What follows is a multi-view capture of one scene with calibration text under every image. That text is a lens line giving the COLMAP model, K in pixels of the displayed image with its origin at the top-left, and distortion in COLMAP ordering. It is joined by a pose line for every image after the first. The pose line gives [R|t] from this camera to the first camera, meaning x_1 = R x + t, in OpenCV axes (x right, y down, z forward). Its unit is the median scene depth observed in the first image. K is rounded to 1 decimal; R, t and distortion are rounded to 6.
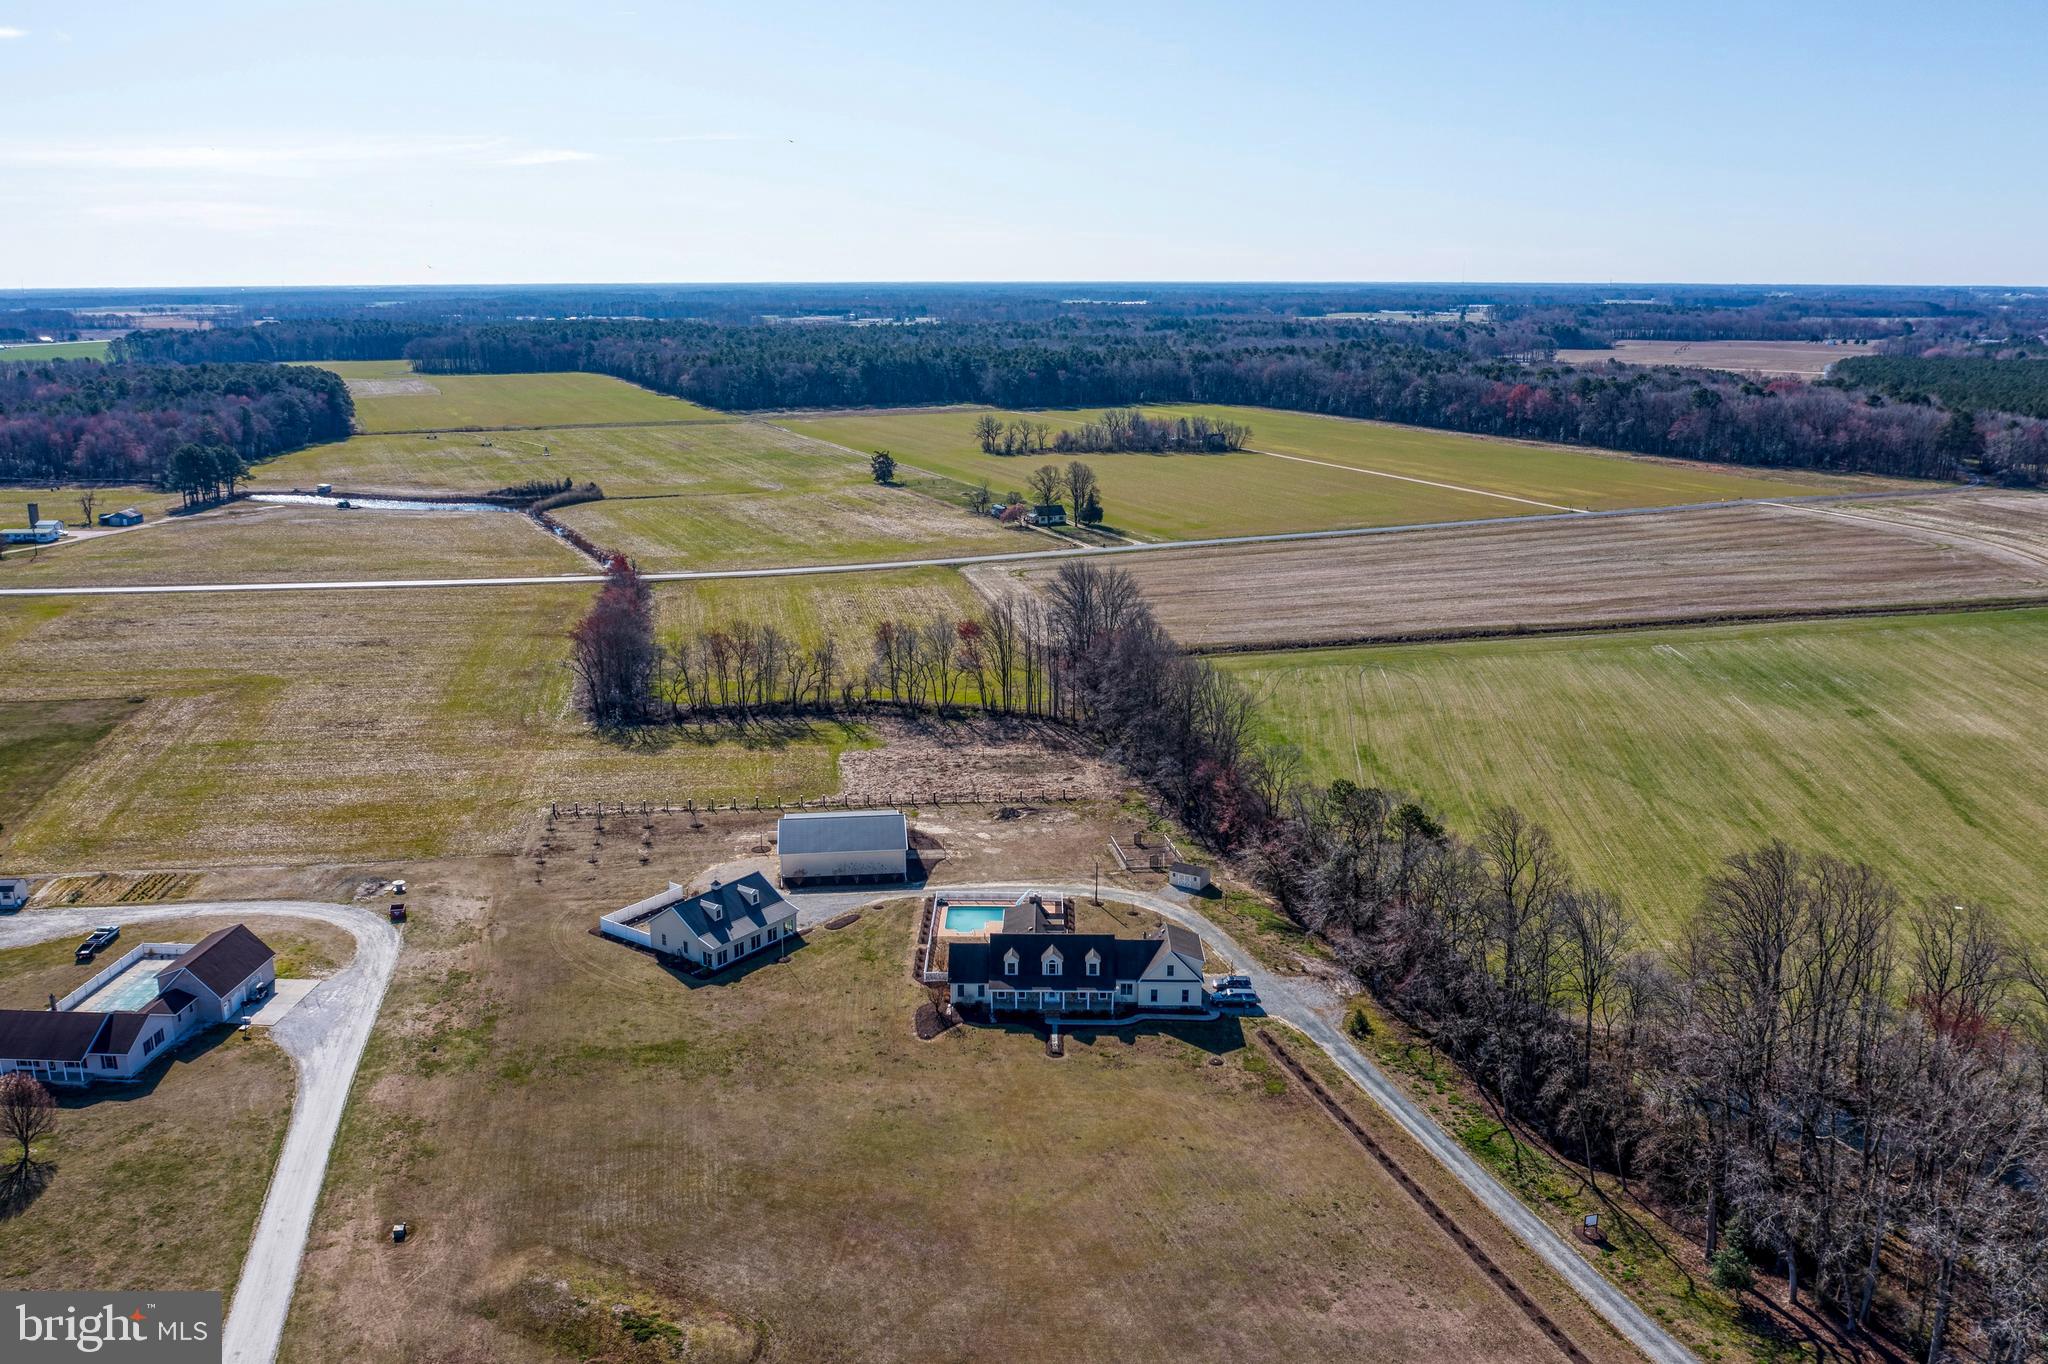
lens RADIAL K [[1618.6, 0, 1029.7], [0, 1618.6, 684.7], [0, 0, 1]] dist [-0.025683, 0.001168]
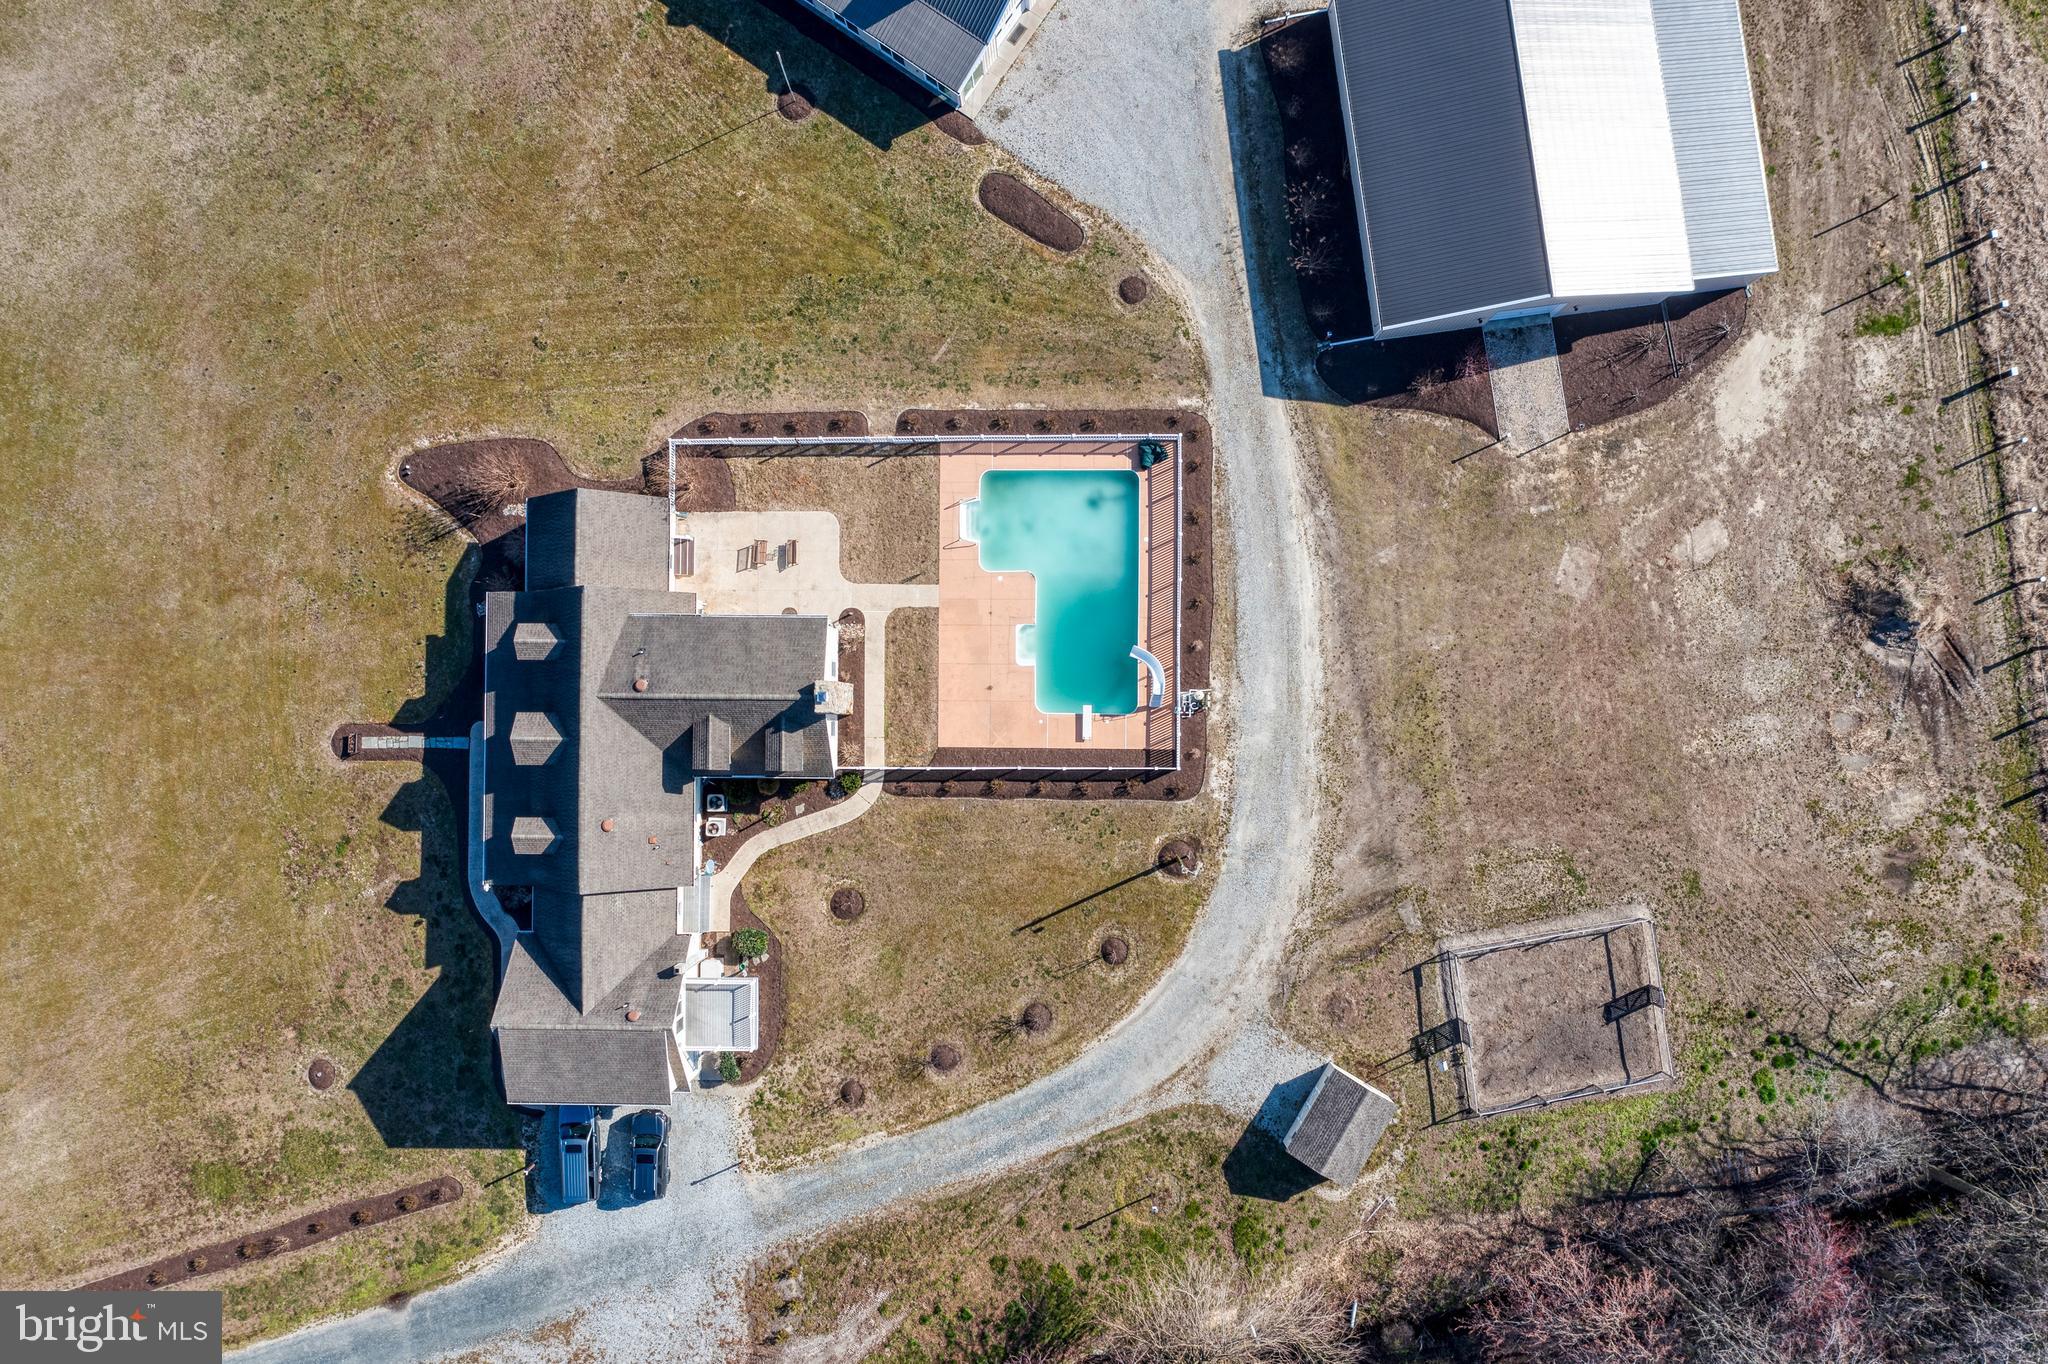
lens RADIAL K [[1618.6, 0, 1029.7], [0, 1618.6, 684.7], [0, 0, 1]] dist [-0.025683, 0.001168]
pose [[0.006788, 0.999774, -0.020159, 0.007101], [-0.221994, 0.021163, 0.974818, -0.205480], [0.975024, -0.002142, 0.222087, 0.794595]]
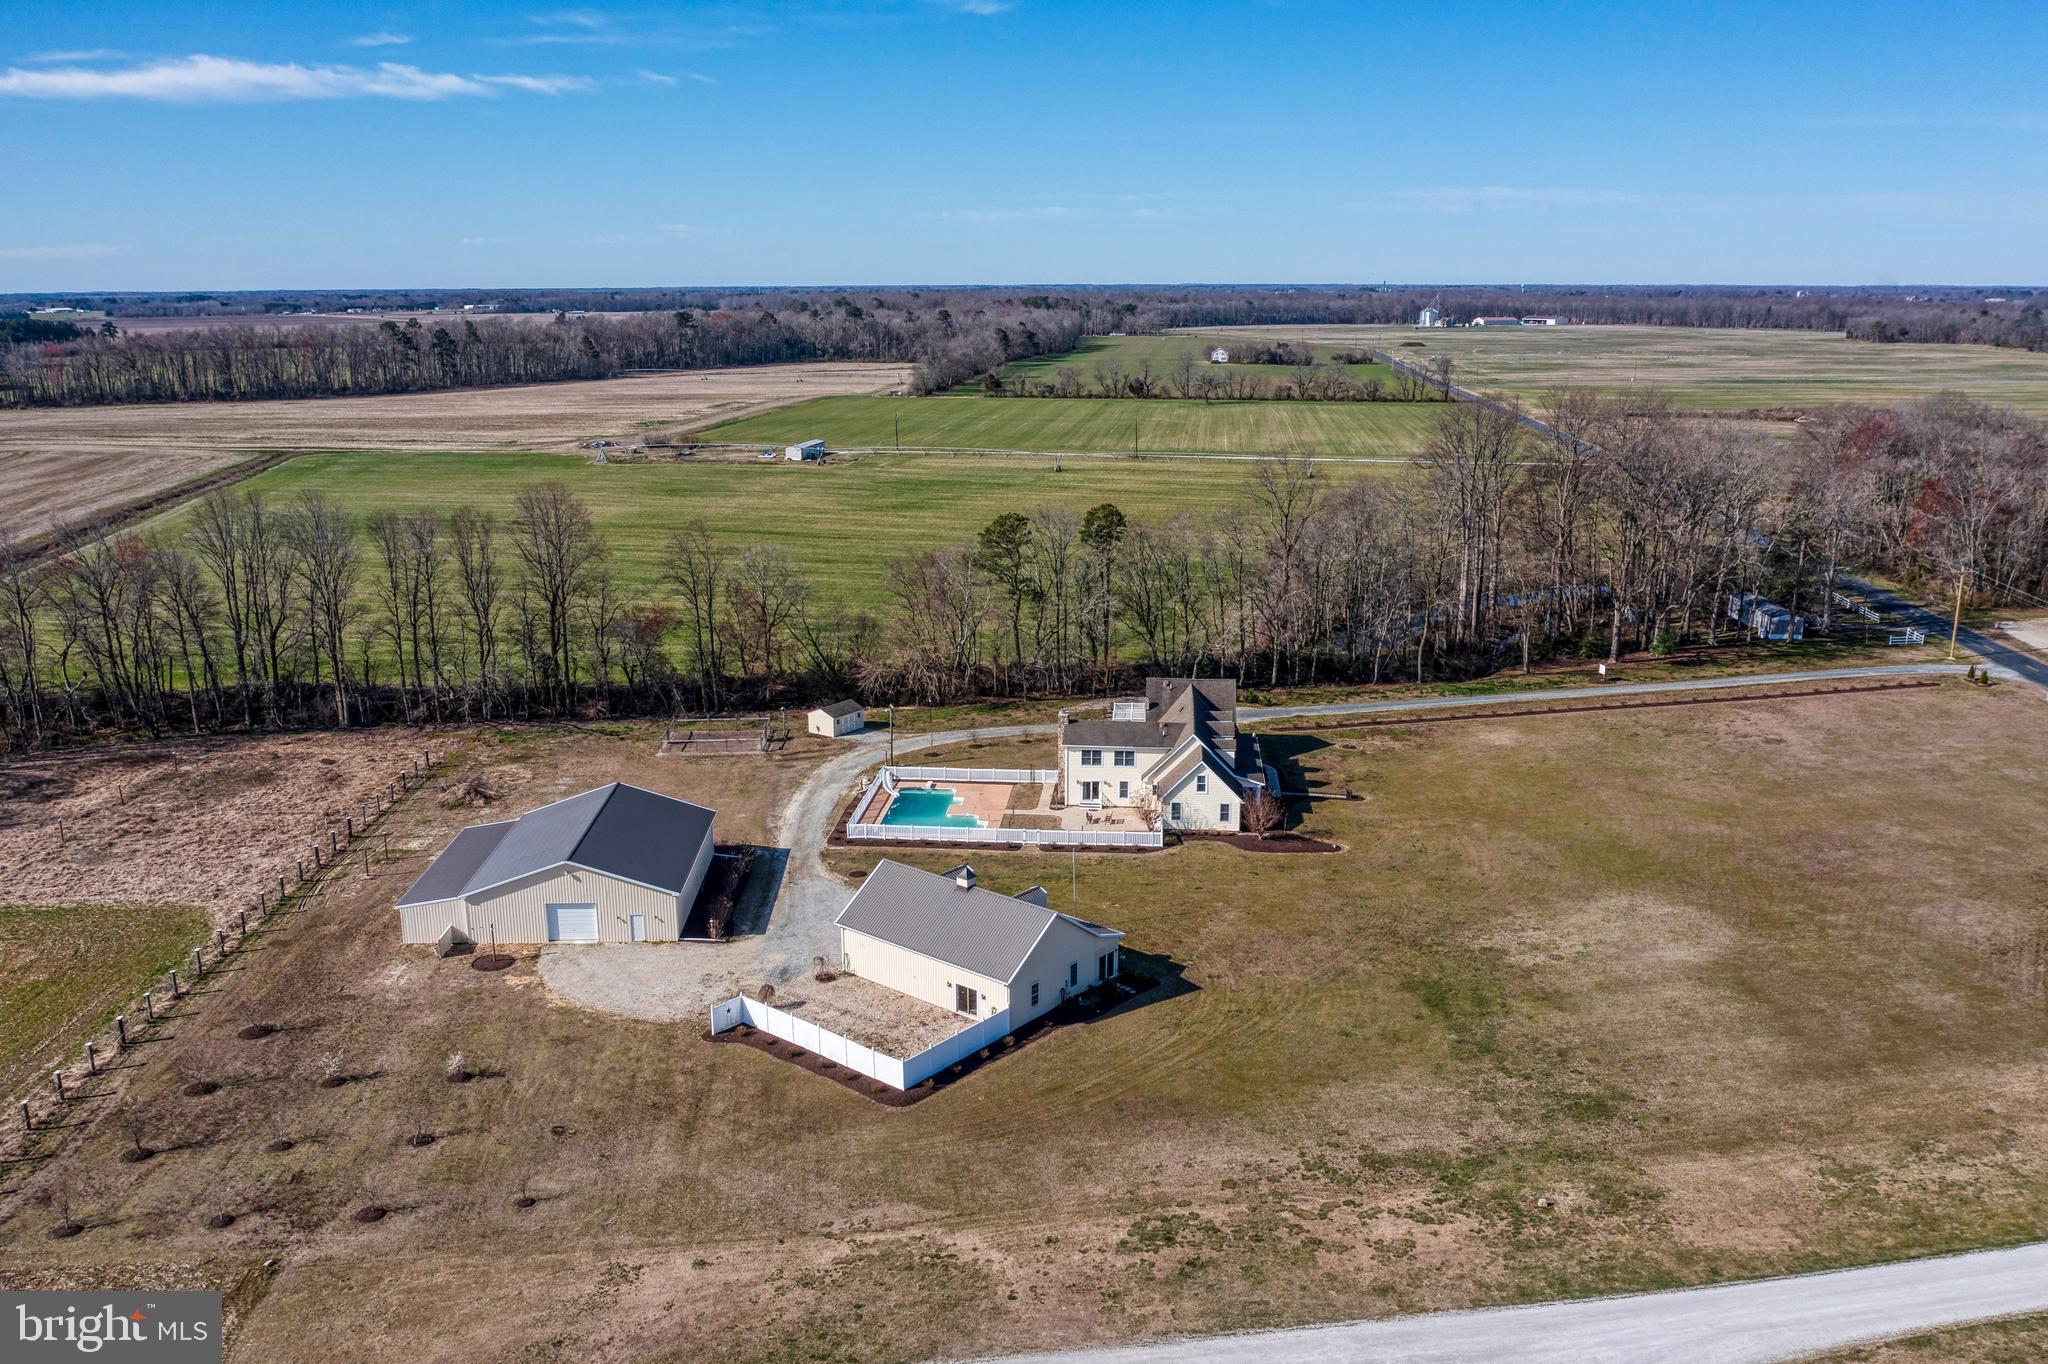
lens RADIAL K [[1617.1, 0, 1018.3], [0, 1617.1, 682.8], [0, 0, 1]] dist [-0.007559, -0.000724]
pose [[0.080399, -0.243114, 0.966660, -0.569933], [0.253619, 0.942871, 0.216037, -0.036084], [-0.963957, 0.227794, 0.137464, 0.756684]]
